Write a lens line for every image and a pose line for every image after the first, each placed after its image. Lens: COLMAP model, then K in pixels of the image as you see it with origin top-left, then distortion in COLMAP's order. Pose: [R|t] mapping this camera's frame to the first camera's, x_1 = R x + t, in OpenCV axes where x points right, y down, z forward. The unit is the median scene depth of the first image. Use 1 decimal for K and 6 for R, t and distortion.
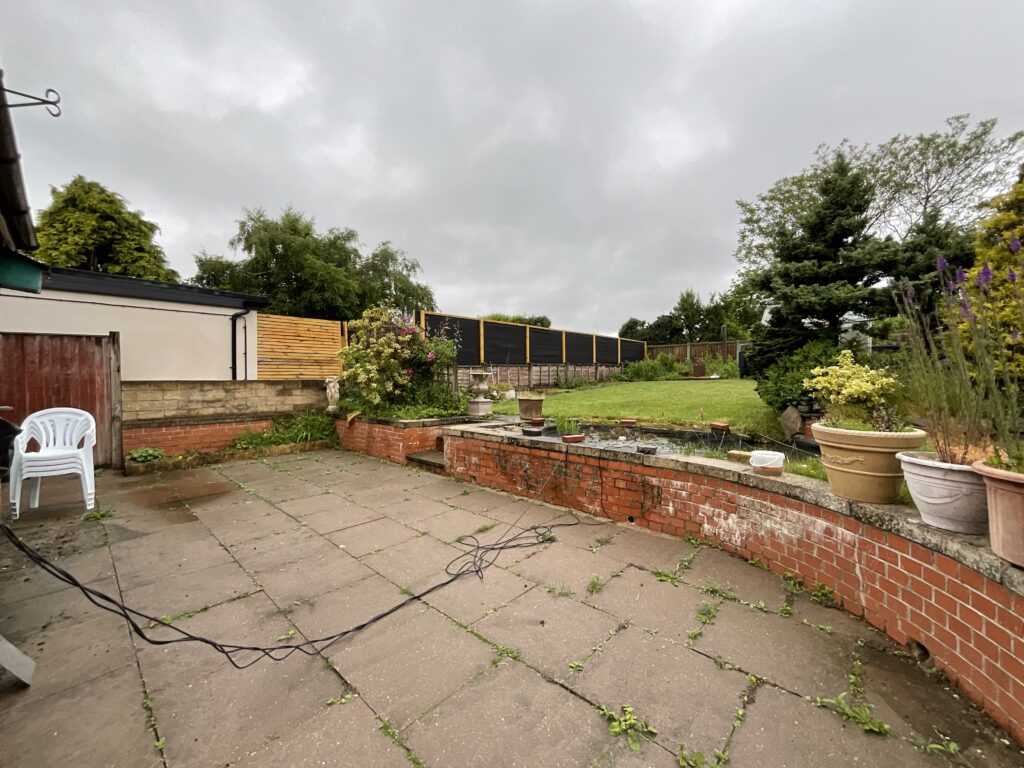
lens RADIAL K [[416.3, 0, 509.0], [0, 416.3, 378.6], [0, 0, 1]] dist [0.001496, -0.000241]
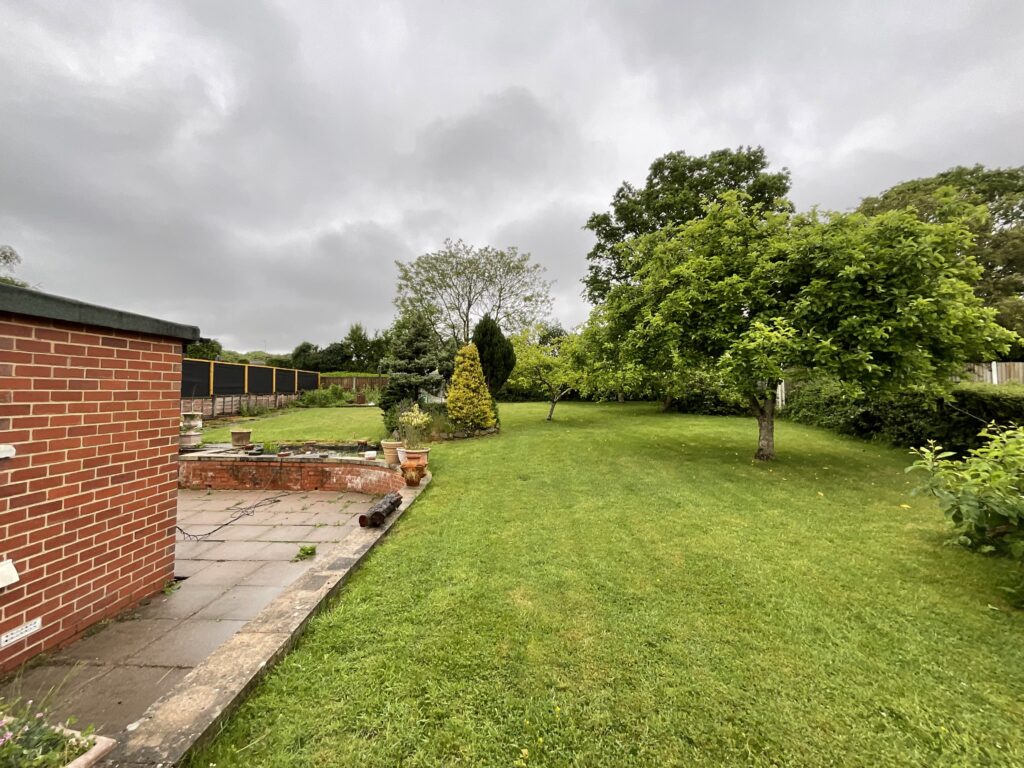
lens RADIAL K [[416.3, 0, 507.7], [0, 416.3, 385.0], [0, 0, 1]] dist [0.001496, -0.000241]
pose [[0.732450, 0.023377, 0.680420, -0.267991], [-0.011446, 0.999692, -0.022024, -0.096060], [-0.680725, 0.008343, 0.732492, -0.734806]]
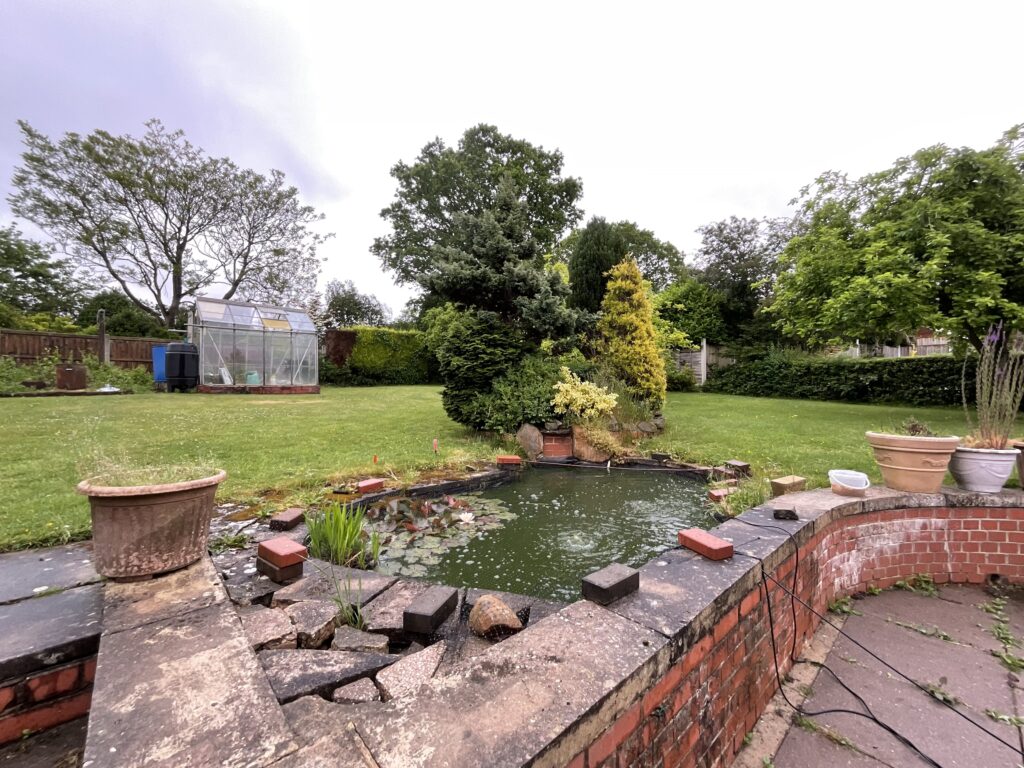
lens RADIAL K [[416.3, 0, 513.6], [0, 416.3, 384.2], [0, 0, 1]] dist [0.001496, -0.000241]
pose [[0.078265, 0.010231, 0.996880, -0.189615], [0.003605, 0.999938, -0.010545, -0.009720], [-0.996926, 0.004419, 0.078223, 0.779916]]
